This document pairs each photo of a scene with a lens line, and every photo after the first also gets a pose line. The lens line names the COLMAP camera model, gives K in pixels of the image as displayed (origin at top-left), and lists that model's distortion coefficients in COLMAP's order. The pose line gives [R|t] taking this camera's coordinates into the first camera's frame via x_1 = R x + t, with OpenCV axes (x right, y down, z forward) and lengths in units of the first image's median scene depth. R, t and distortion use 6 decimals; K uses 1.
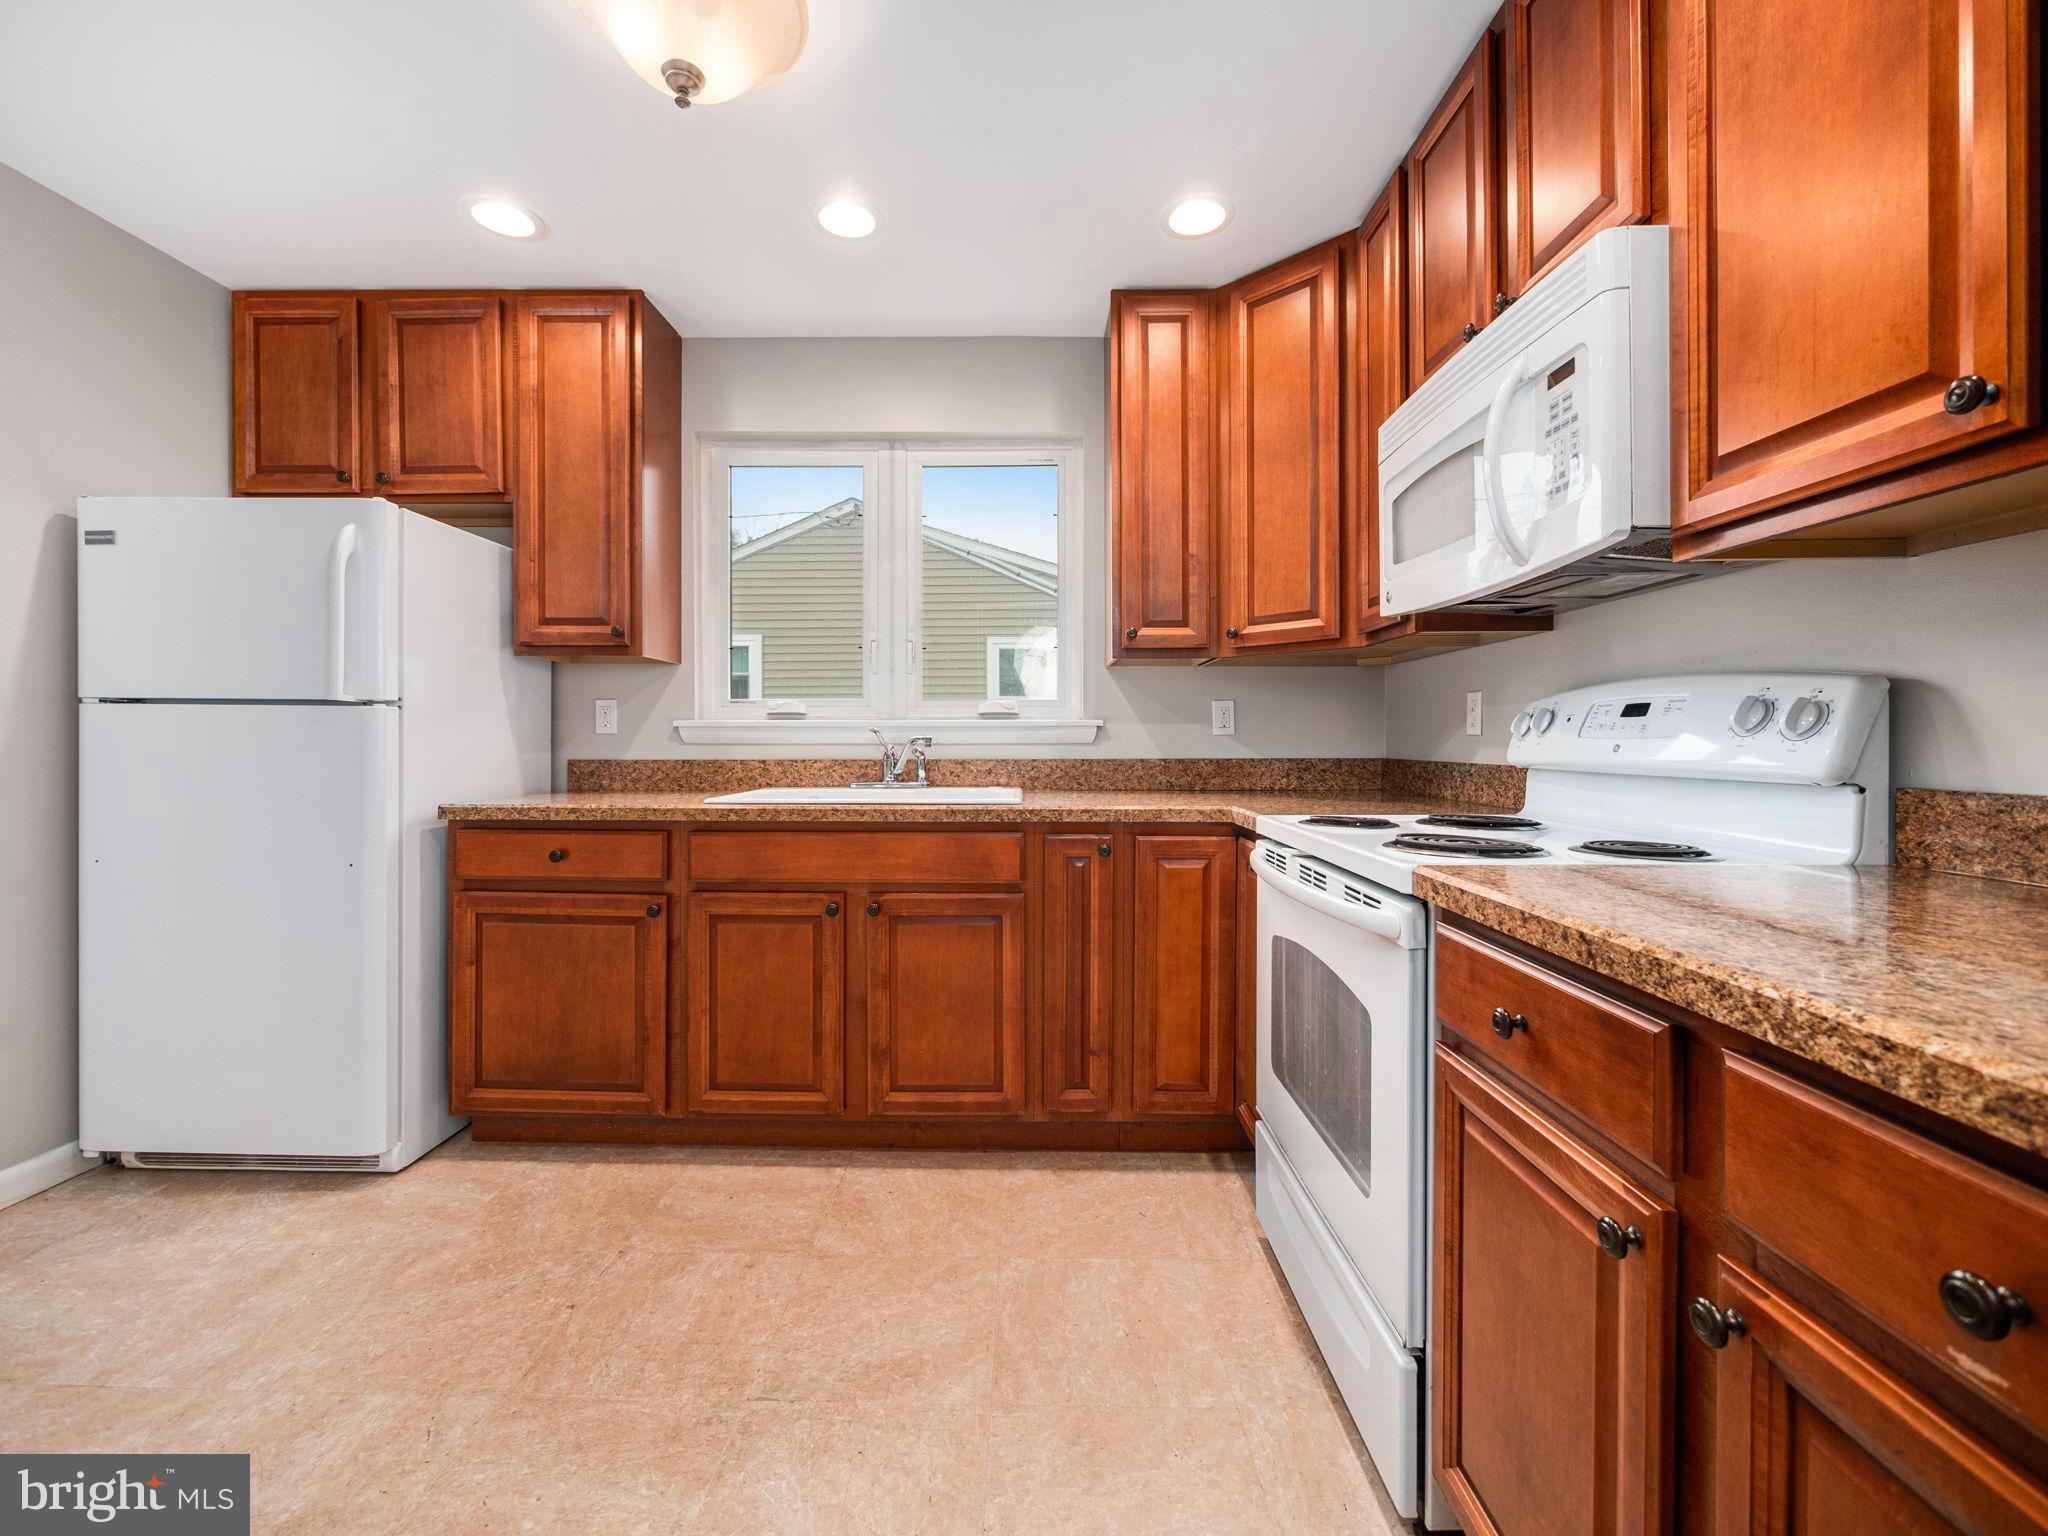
lens RADIAL K [[863.9, 0, 1018.8], [0, 863.9, 751.4], [0, 0, 1]] dist [0.000074, -0.000911]
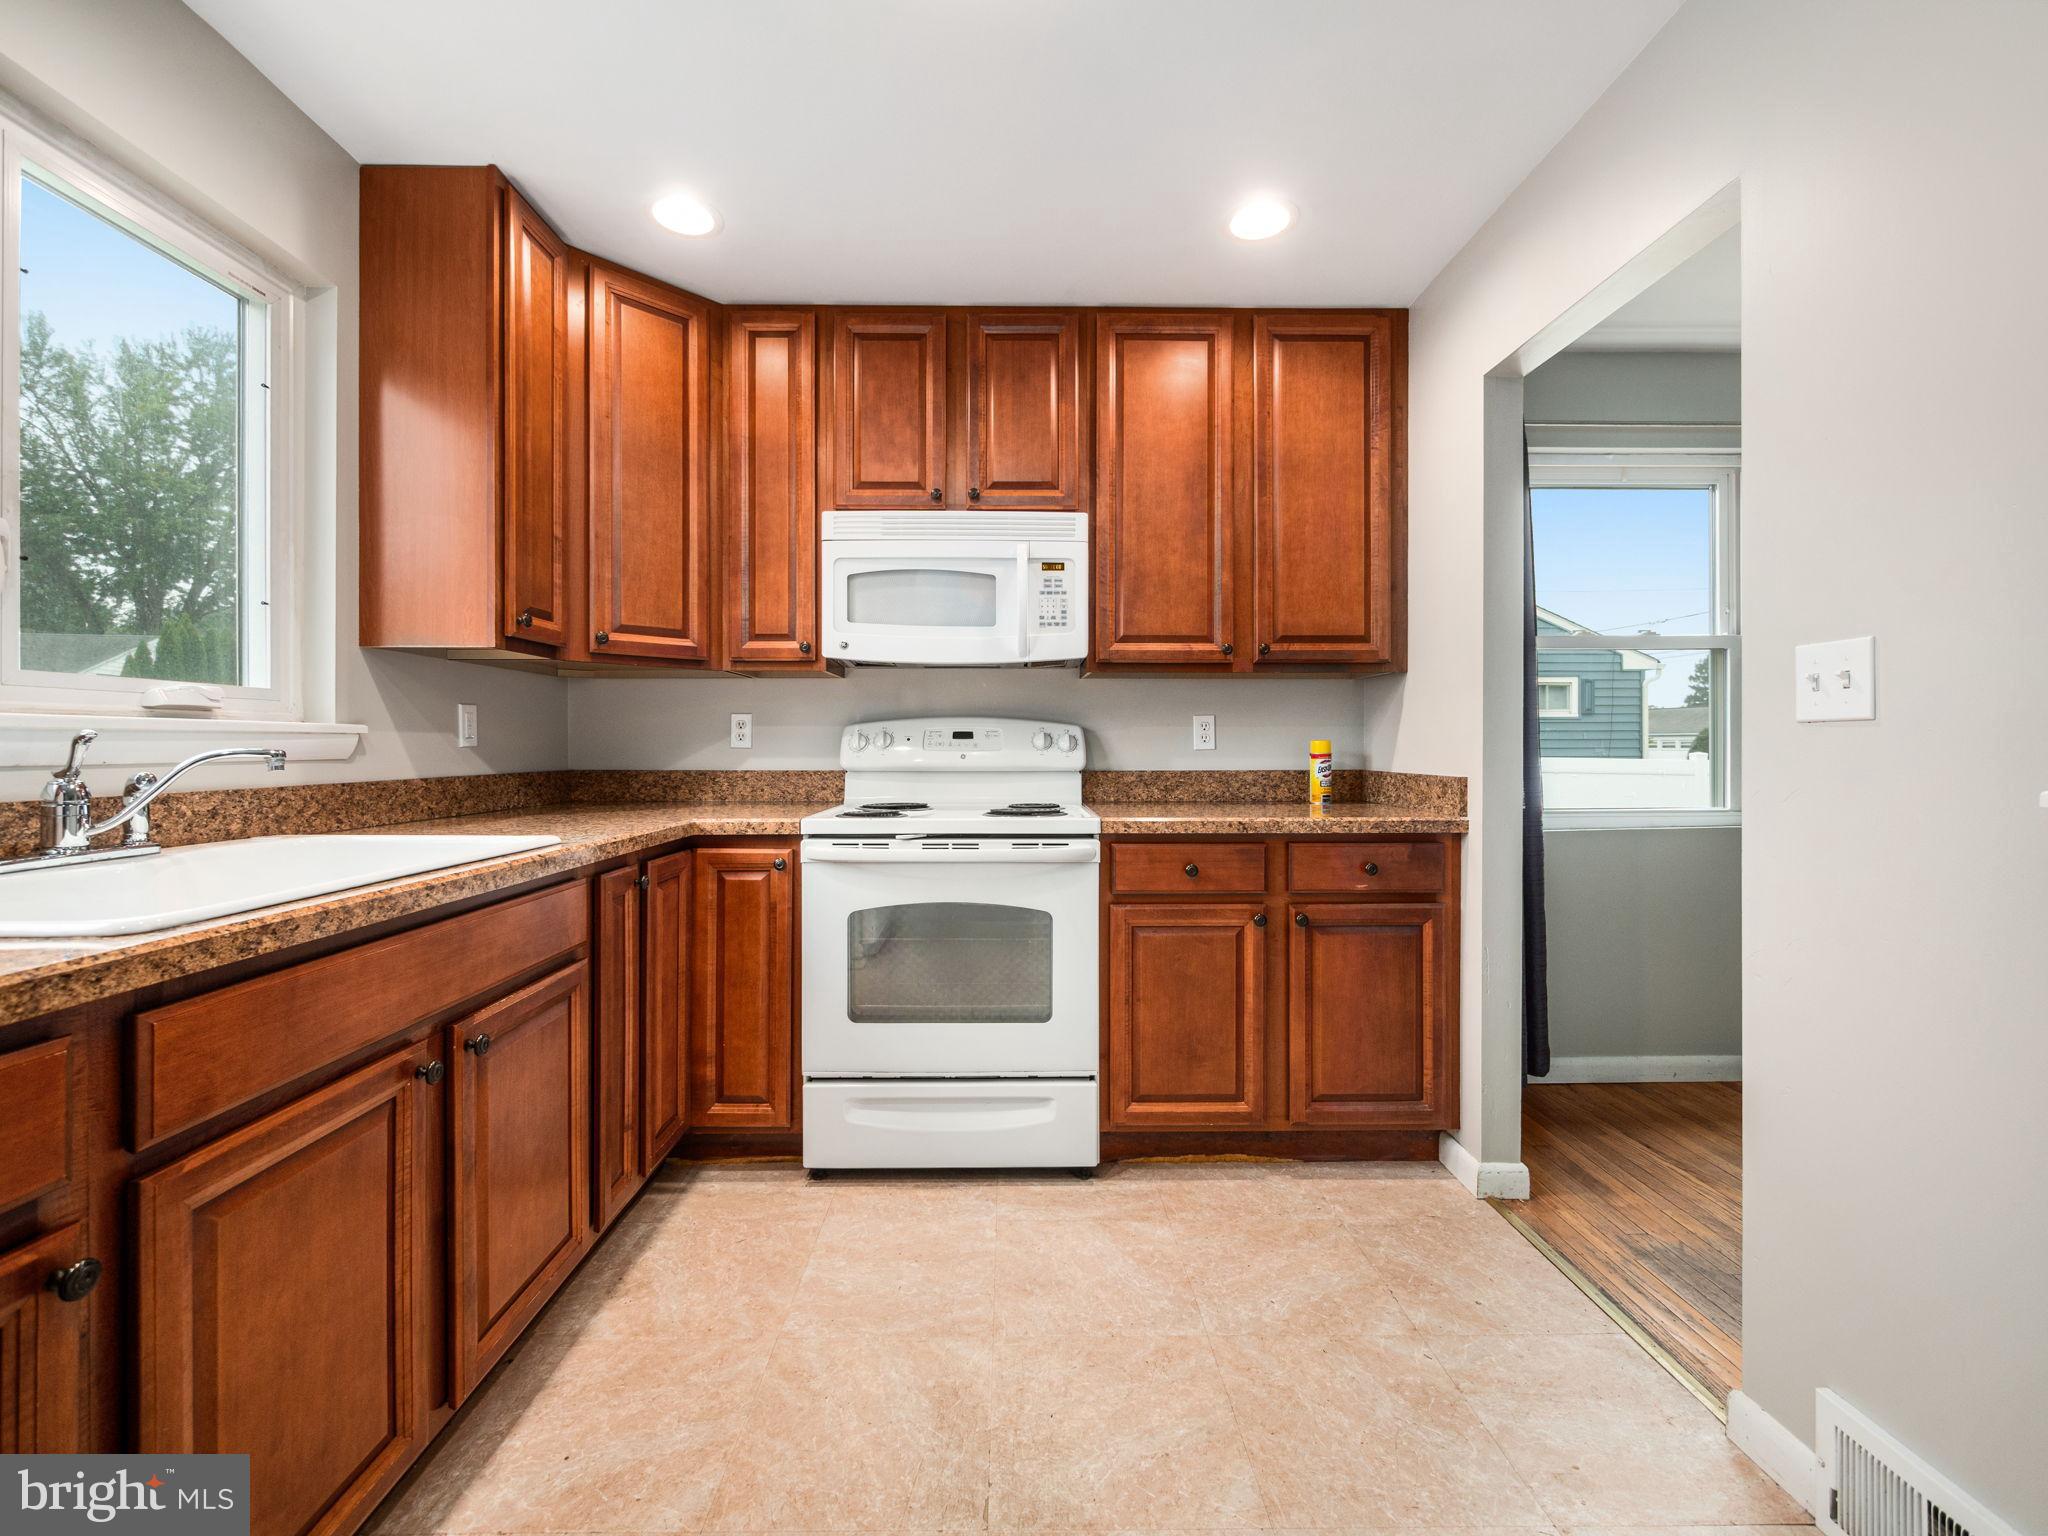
lens RADIAL K [[863.9, 0, 1018.5], [0, 863.9, 753.7], [0, 0, 1]] dist [0.000074, -0.000911]
pose [[-0.023337, -0.007400, 0.999700, -0.752133], [0.014664, 0.999862, 0.007744, -0.014398], [-0.999620, 0.014841, -0.023226, 0.631869]]
